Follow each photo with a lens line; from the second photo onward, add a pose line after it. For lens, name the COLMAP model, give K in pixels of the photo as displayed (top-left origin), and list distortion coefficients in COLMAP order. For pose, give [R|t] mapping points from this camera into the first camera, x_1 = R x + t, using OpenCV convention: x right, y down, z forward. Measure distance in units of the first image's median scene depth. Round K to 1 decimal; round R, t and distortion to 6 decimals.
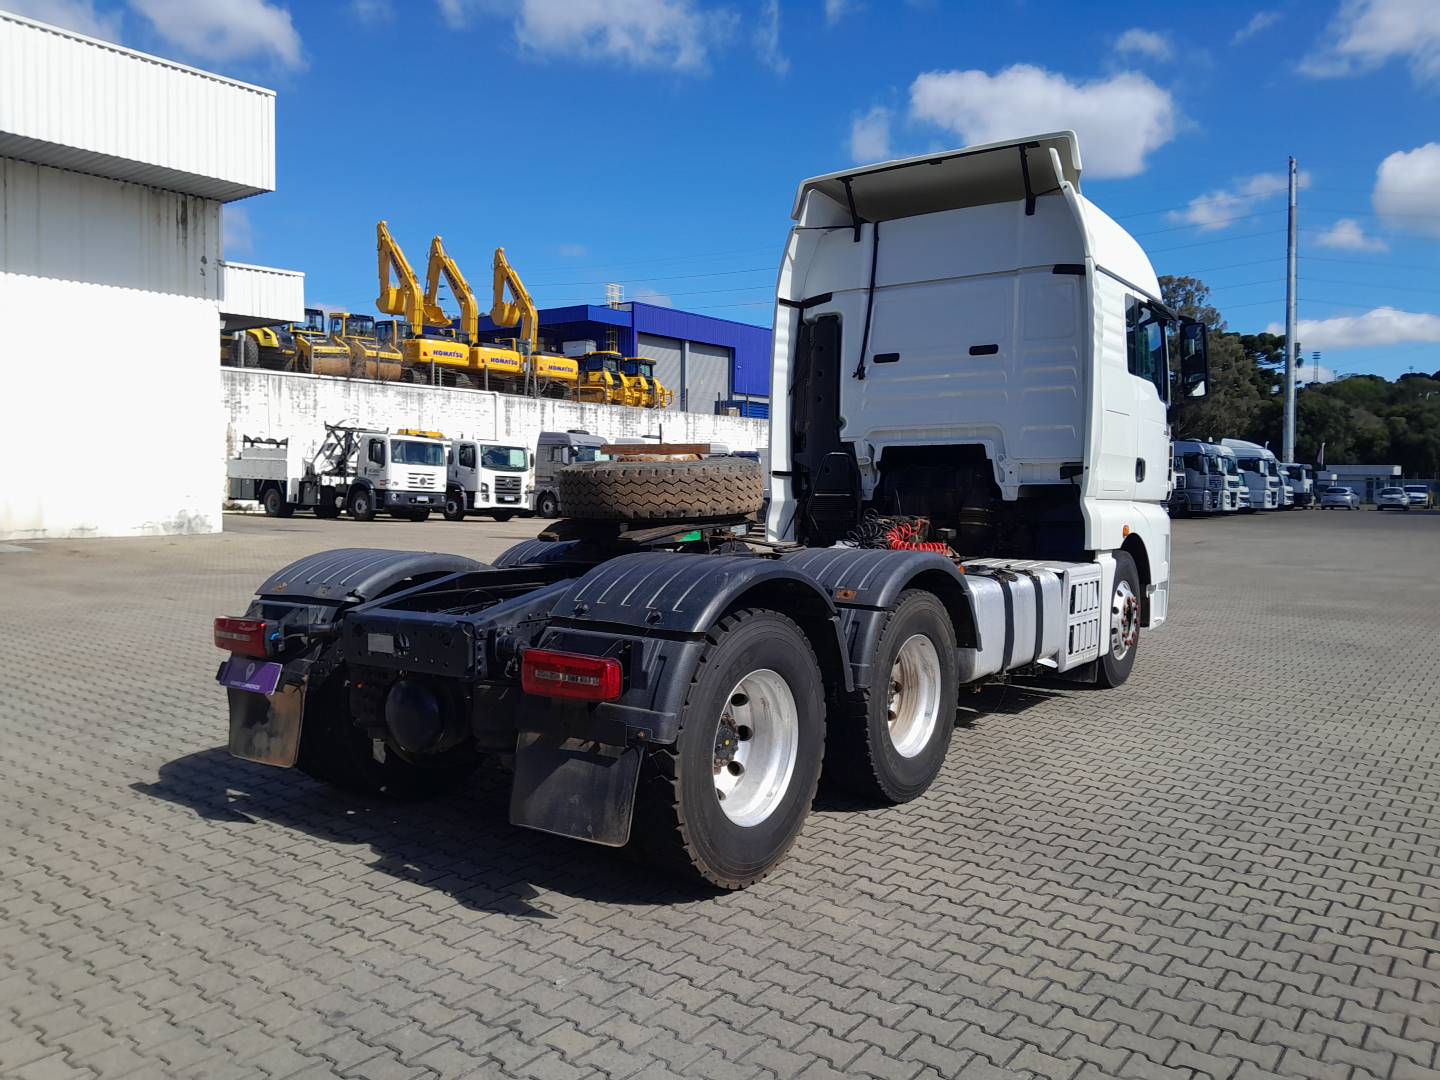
lens RADIAL K [[1082.8, 0, 720.7], [0, 1082.8, 593.3], [0, 0, 1]] dist [0.053181, -0.117799]
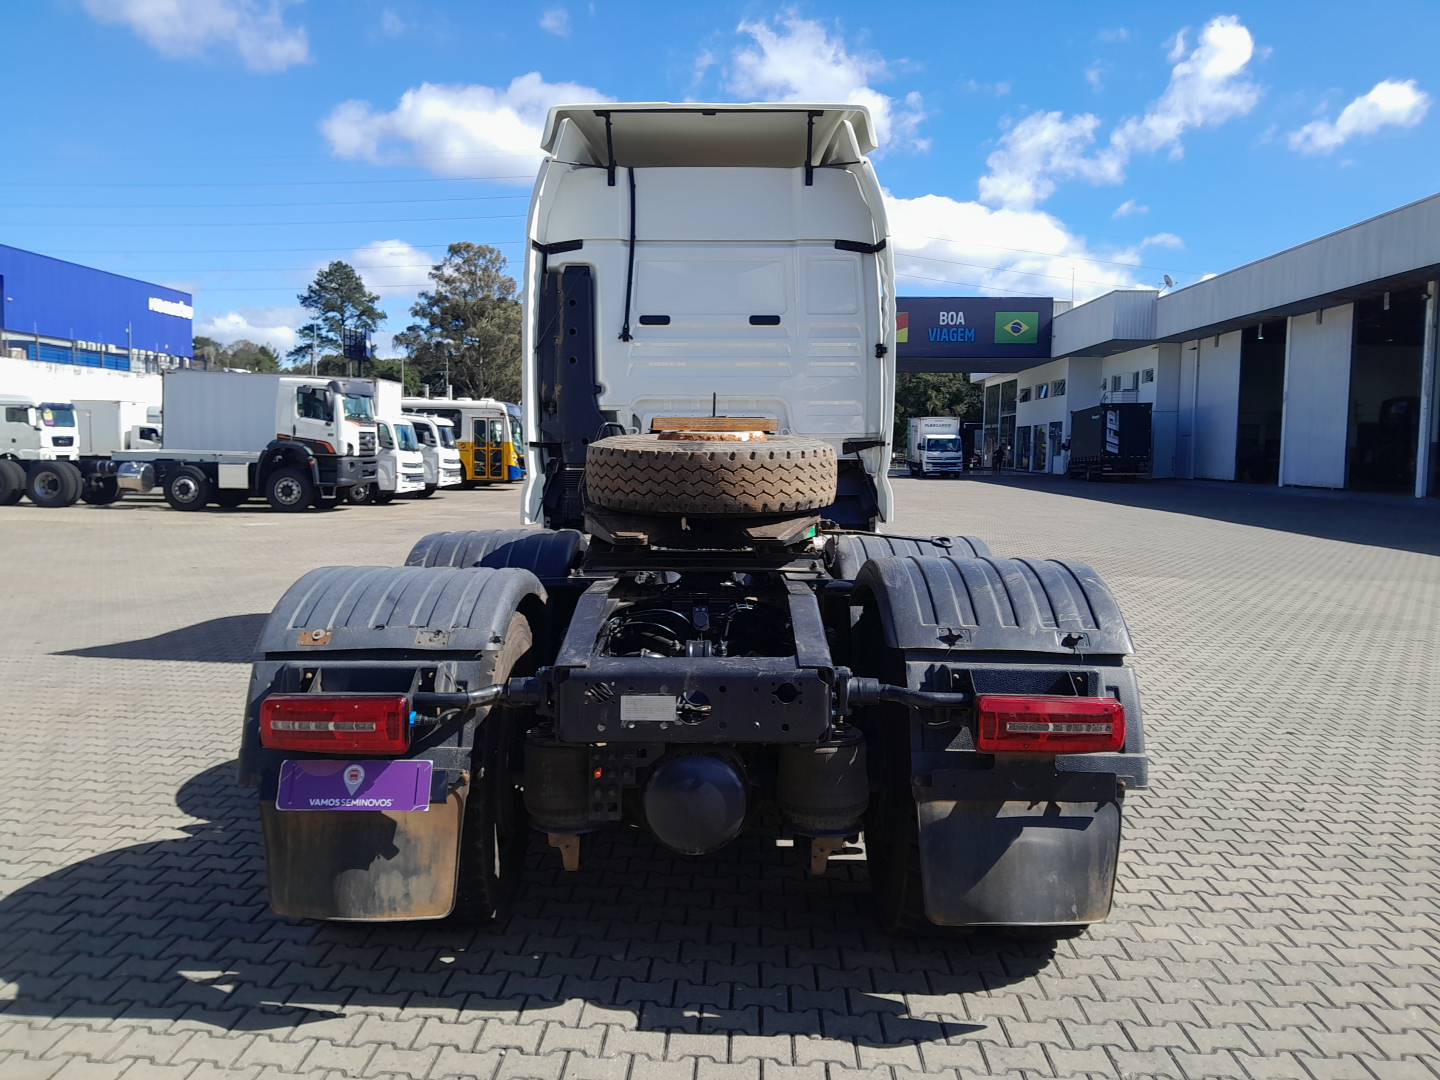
lens RADIAL K [[1082.8, 0, 720.7], [0, 1082.8, 593.3], [0, 0, 1]] dist [0.053181, -0.117799]
pose [[0.825201, -0.069284, 0.560574, -0.565202], [0.048516, 0.997475, 0.051864, -0.052662], [-0.562752, -0.015602, 0.826479, 0.350528]]
